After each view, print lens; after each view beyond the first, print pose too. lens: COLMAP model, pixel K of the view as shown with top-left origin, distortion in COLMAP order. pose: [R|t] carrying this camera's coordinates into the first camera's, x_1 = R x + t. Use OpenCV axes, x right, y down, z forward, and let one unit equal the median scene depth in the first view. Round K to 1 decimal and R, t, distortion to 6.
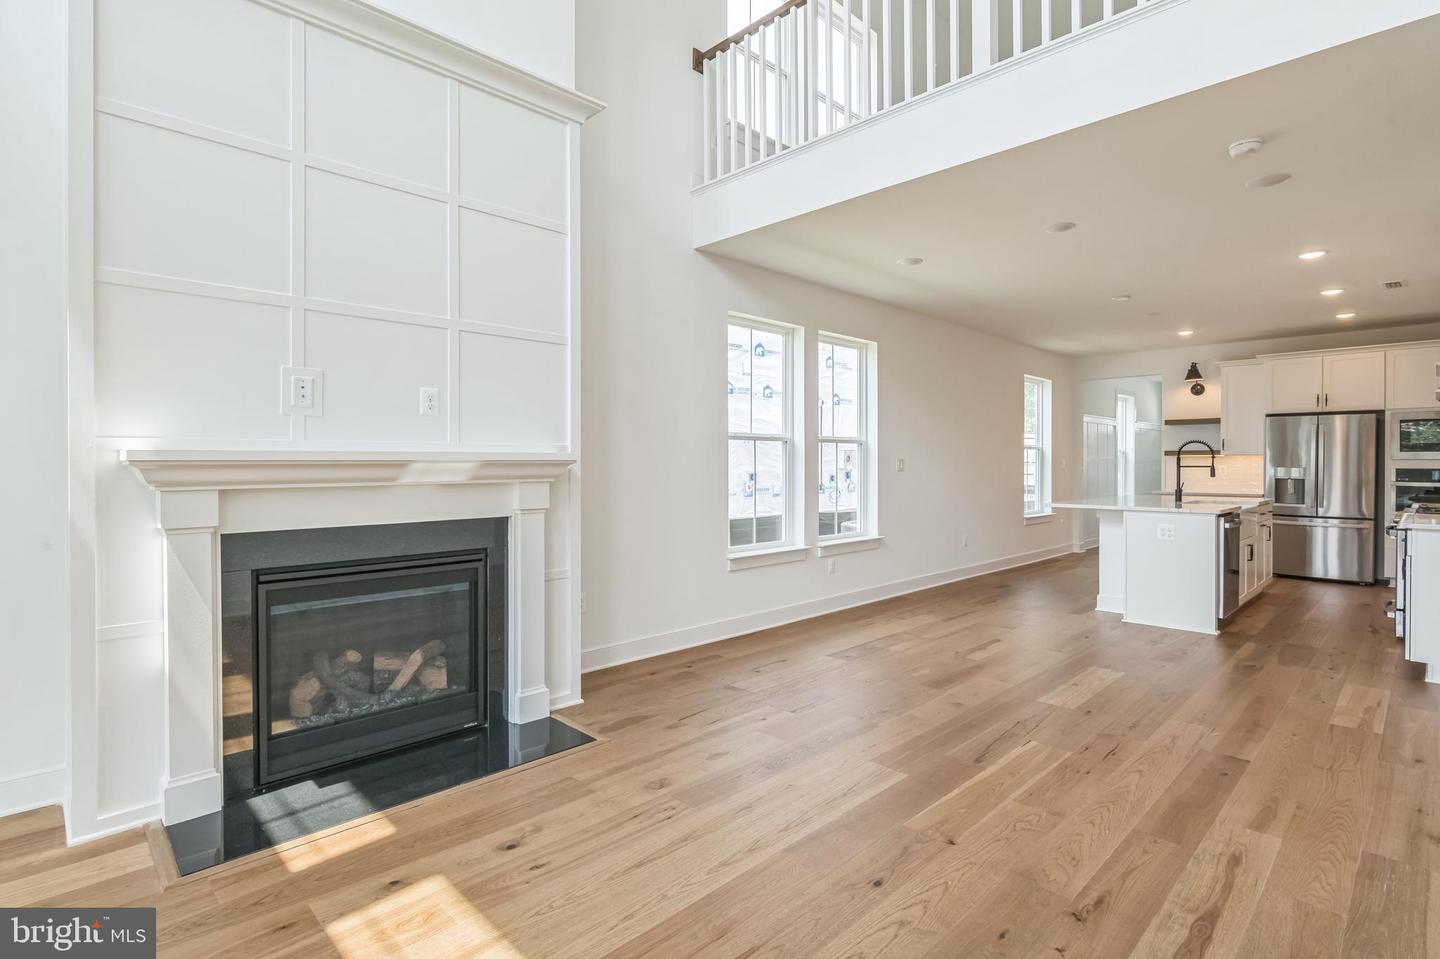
lens RADIAL K [[689.1, 0, 689.6], [0, 689.1, 469.7], [0, 0, 1]] dist [-0.024658, 0.000288]
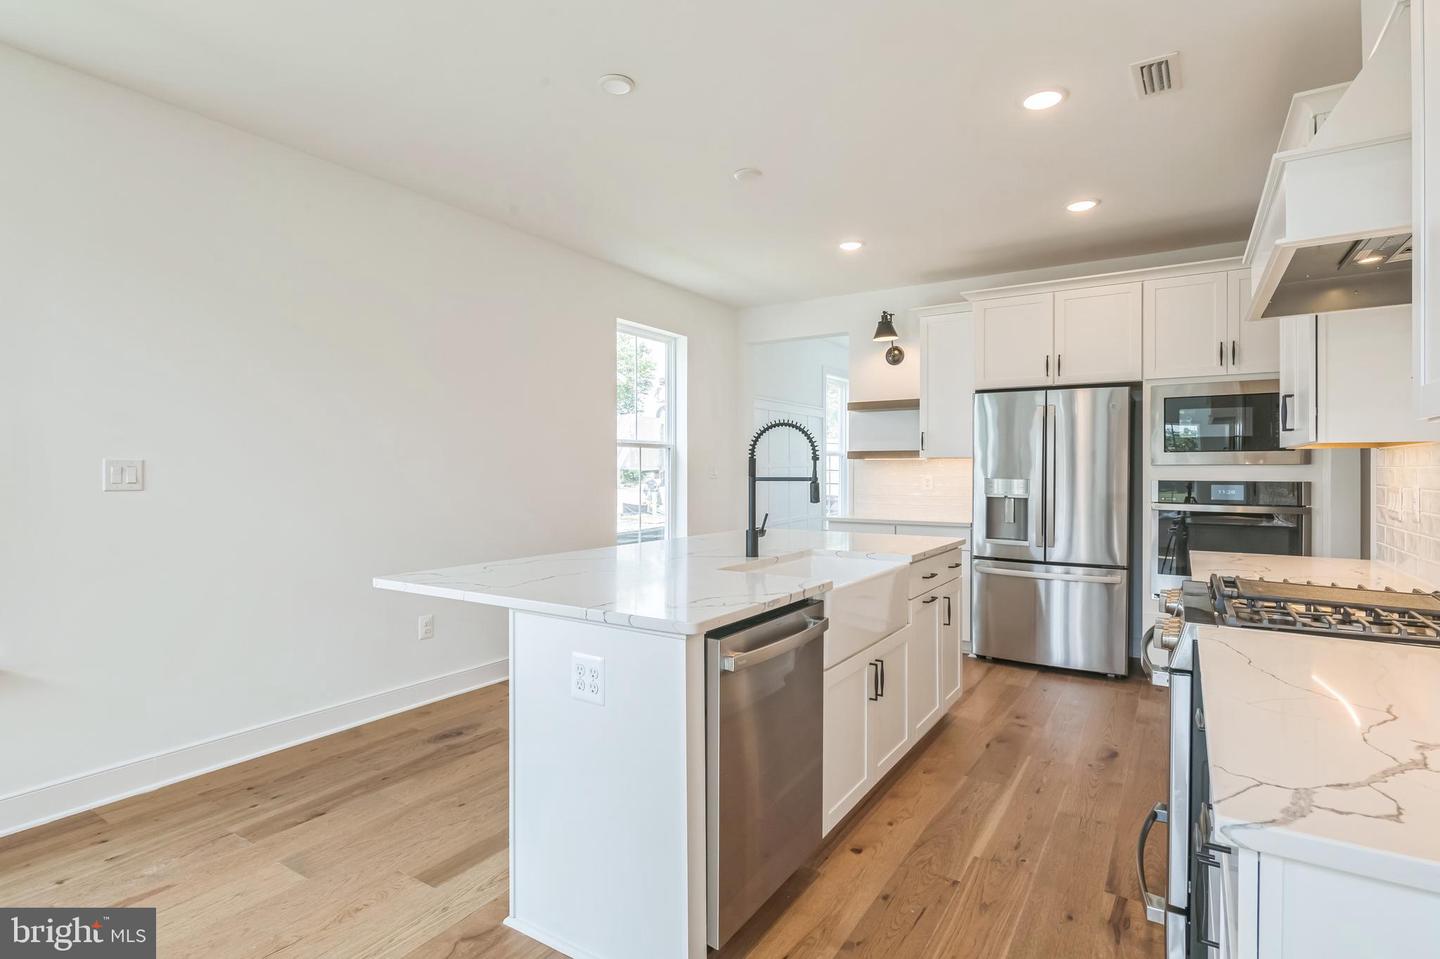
lens RADIAL K [[733.2, 0, 715.5], [0, 733.2, 461.9], [0, 0, 1]] dist [0.002523, 0.000281]
pose [[0.968059, 0.004245, 0.250687, 0.511460], [0.001126, 0.999773, -0.021280, -0.005068], [-0.250720, 0.020883, 0.967834, 0.471238]]
